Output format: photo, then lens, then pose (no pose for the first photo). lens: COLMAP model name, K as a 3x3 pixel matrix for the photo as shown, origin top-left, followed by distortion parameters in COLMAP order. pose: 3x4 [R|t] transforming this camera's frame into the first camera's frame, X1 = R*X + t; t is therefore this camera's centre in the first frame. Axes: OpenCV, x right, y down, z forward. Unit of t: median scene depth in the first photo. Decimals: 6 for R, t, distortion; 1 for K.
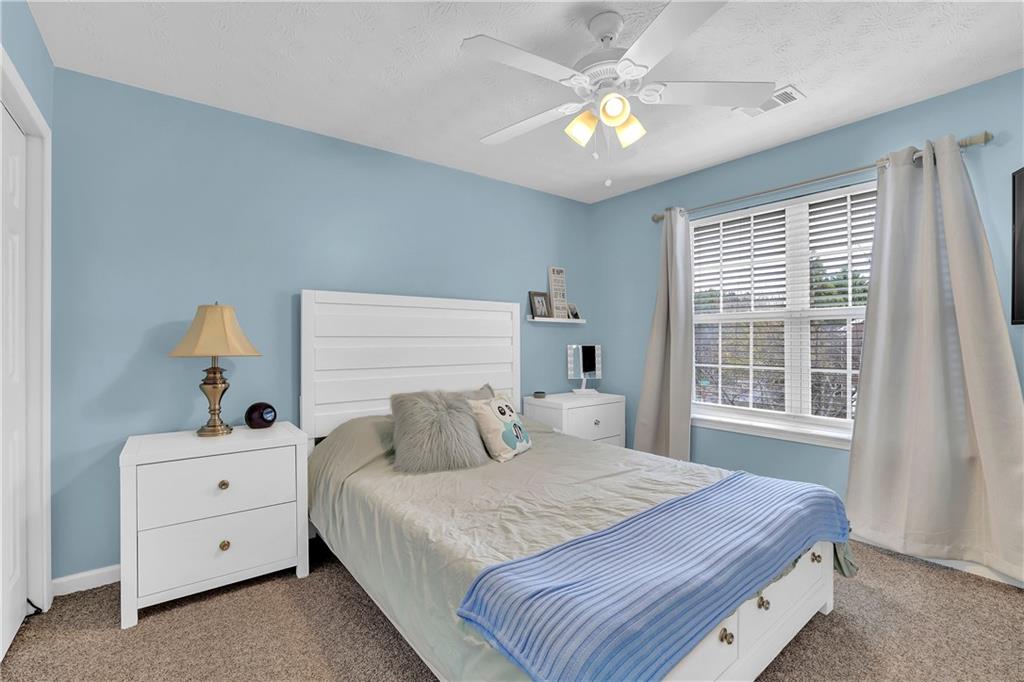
lens RADIAL K [[443.3, 0, 511.4], [0, 443.3, 336.7], [0, 0, 1]] dist [-0.013251, 0.003077]
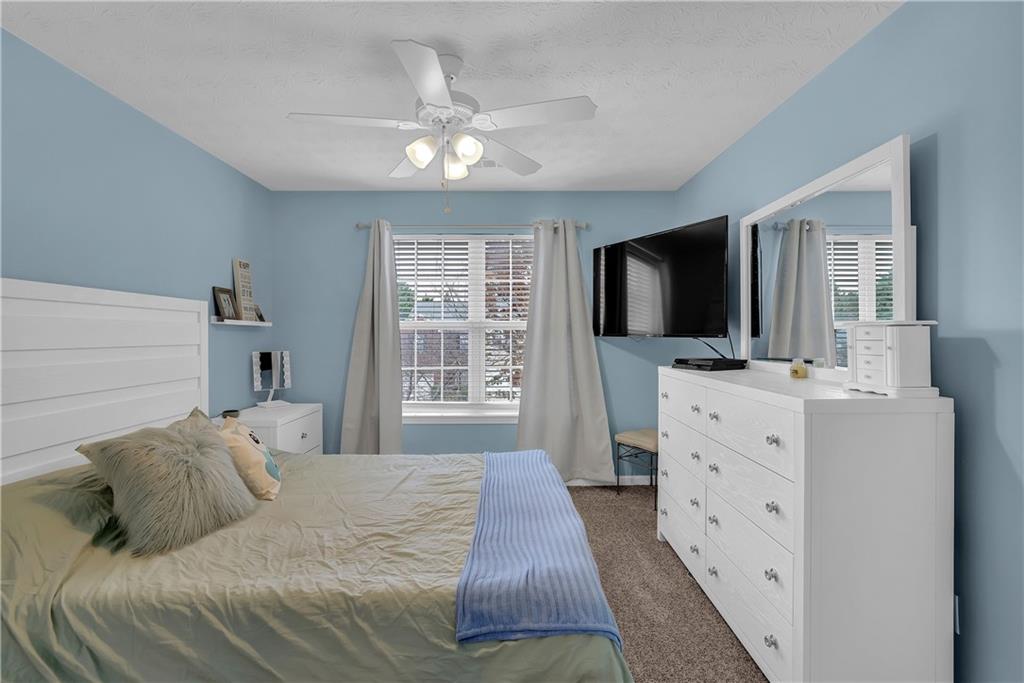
lens RADIAL K [[443.3, 0, 511.1], [0, 443.3, 341.9], [0, 0, 1]] dist [-0.013251, 0.003077]
pose [[0.628930, -0.008816, 0.777412, -0.371101], [-0.005675, 0.999857, 0.015929, -0.028259], [-0.777442, -0.014430, 0.628790, 0.130512]]
